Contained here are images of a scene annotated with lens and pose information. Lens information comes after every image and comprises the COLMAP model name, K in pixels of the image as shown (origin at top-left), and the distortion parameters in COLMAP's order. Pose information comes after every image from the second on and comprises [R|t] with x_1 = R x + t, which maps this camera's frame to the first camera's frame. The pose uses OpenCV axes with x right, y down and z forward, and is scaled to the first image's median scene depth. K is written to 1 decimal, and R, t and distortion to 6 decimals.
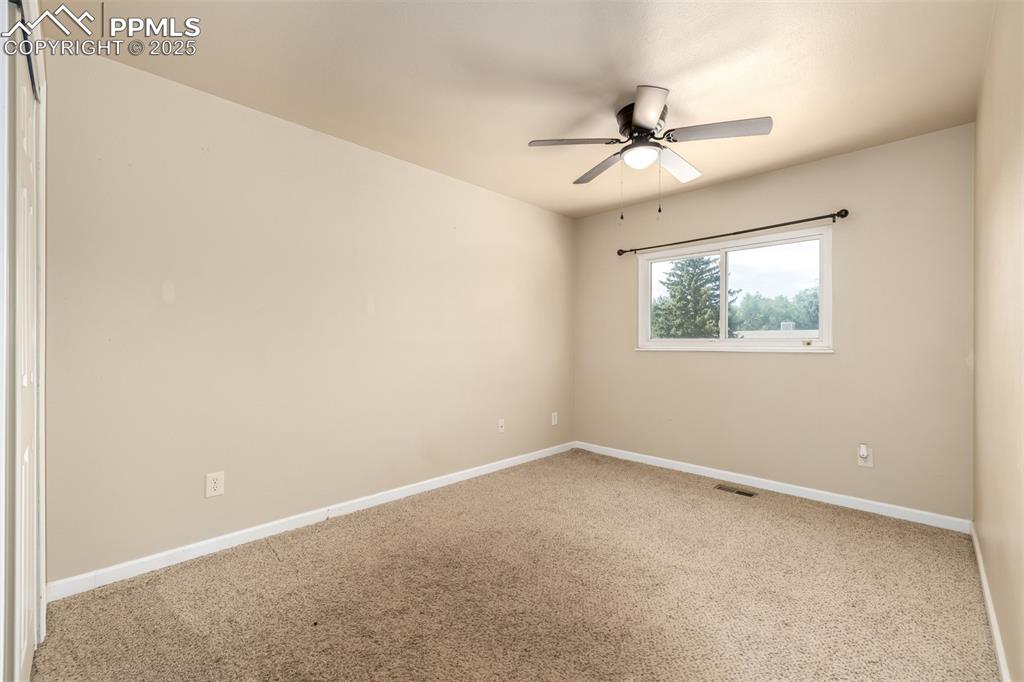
lens RADIAL K [[432.9, 0, 506.7], [0, 432.9, 343.7], [0, 0, 1]] dist [-0.000395, 0.000301]
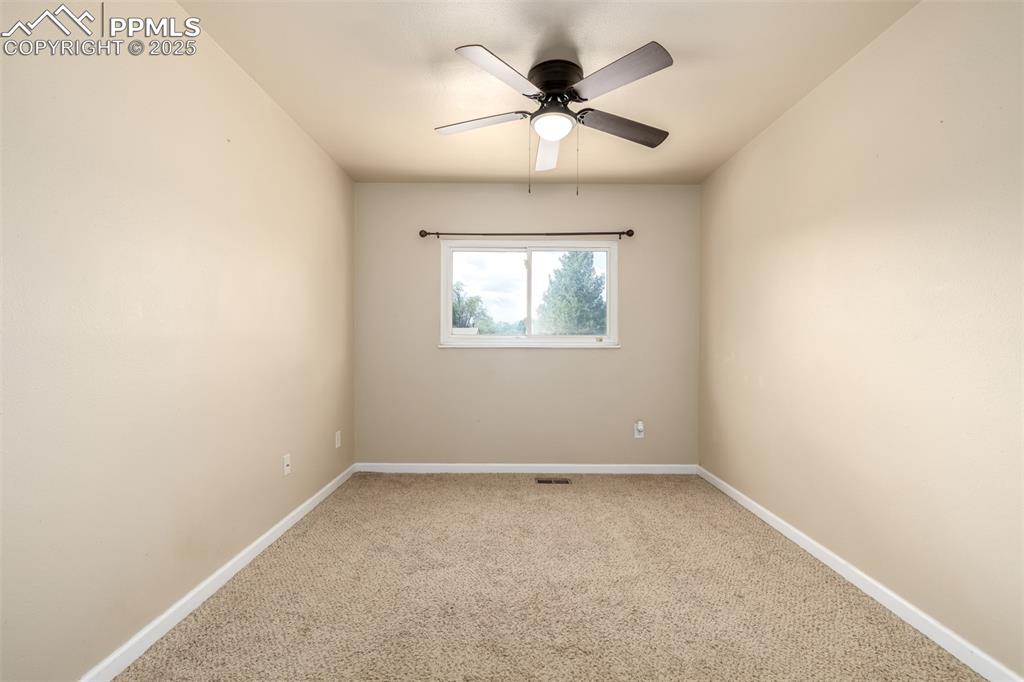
lens RADIAL K [[432.9, 0, 513.1], [0, 432.9, 338.7], [0, 0, 1]] dist [-0.000395, 0.000301]
pose [[0.697700, 0.002026, 0.716388, -0.286061], [-0.001095, 0.999998, -0.001762, -0.001175], [-0.716390, 0.000445, 0.697700, 0.340660]]
